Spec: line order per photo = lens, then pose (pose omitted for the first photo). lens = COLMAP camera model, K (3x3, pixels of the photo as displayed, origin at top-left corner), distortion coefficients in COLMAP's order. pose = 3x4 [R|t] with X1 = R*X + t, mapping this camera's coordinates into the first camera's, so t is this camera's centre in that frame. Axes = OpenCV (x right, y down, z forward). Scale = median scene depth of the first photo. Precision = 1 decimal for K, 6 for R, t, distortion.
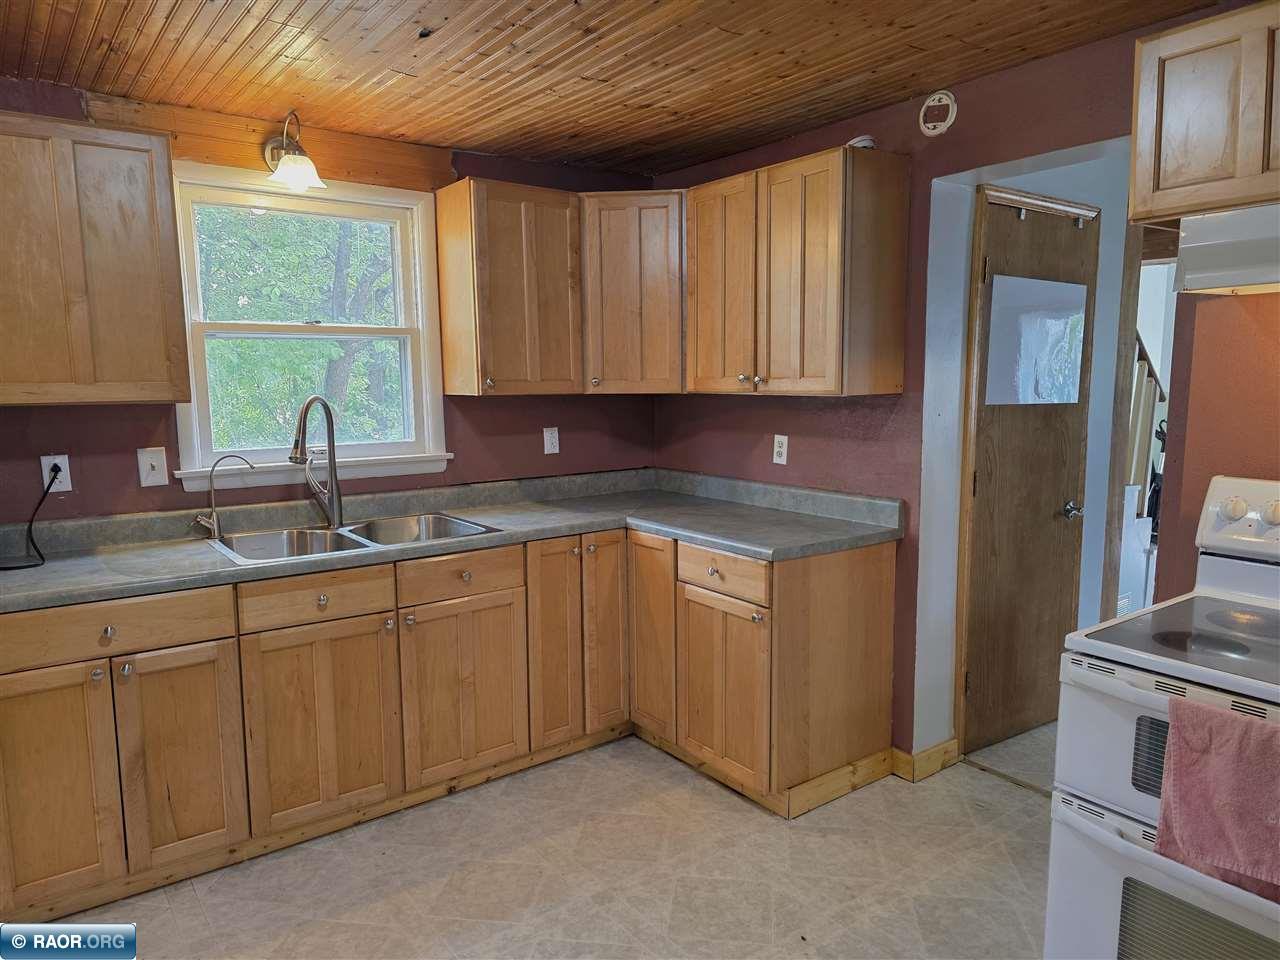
lens RADIAL K [[870.1, 0, 639.9], [0, 870.1, 484.2], [0, 0, 1]] dist [0.023851, -0.018094]
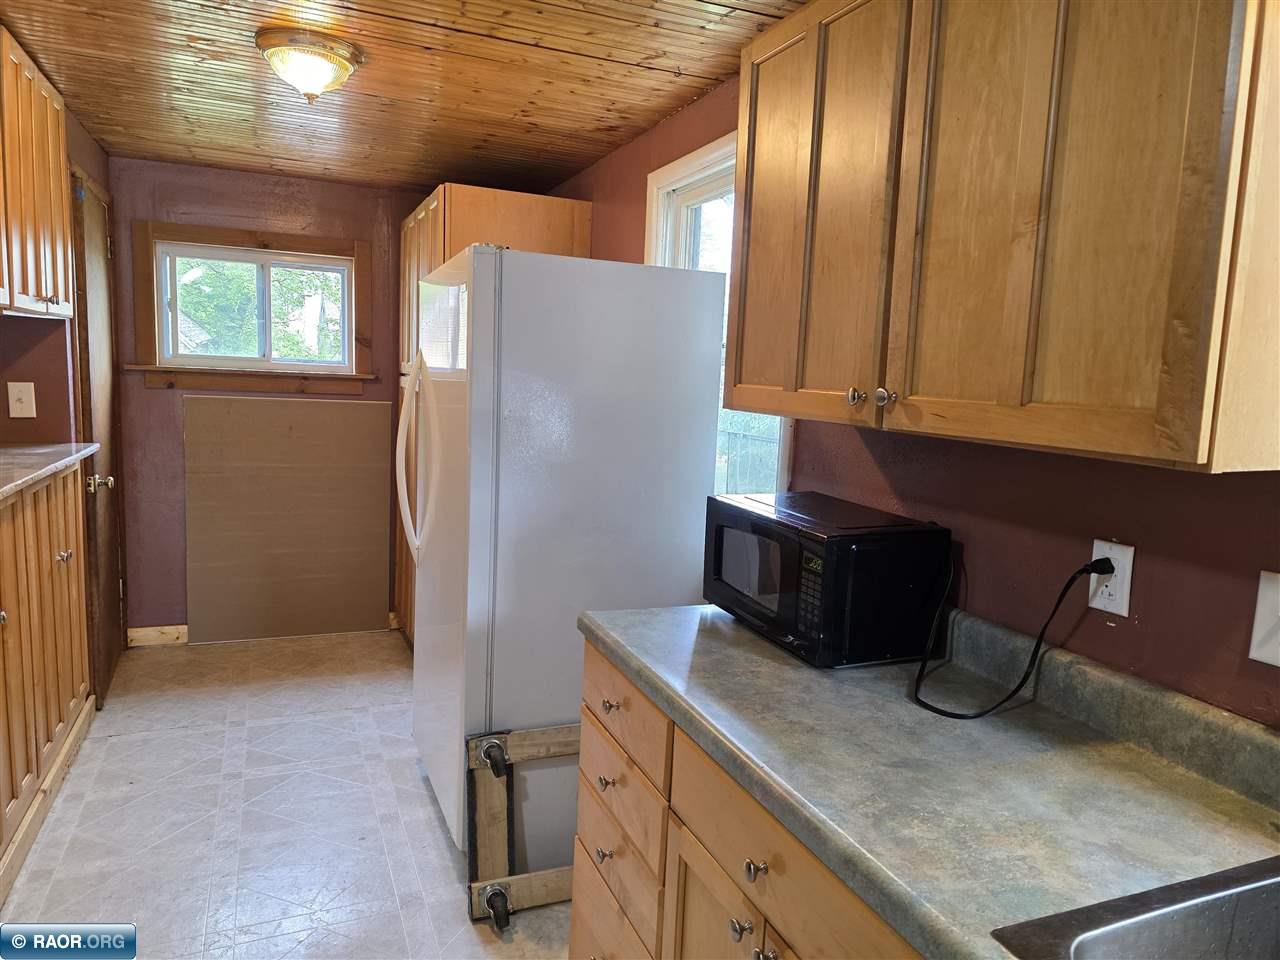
lens RADIAL K [[870.1, 0, 641.5], [0, 870.1, 476.9], [0, 0, 1]] dist [0.023851, -0.018094]
pose [[-0.251349, 0.119882, -0.960444, -0.098973], [-0.152319, 0.975036, 0.161566, -0.108295], [0.955836, 0.186903, -0.226814, 0.815283]]
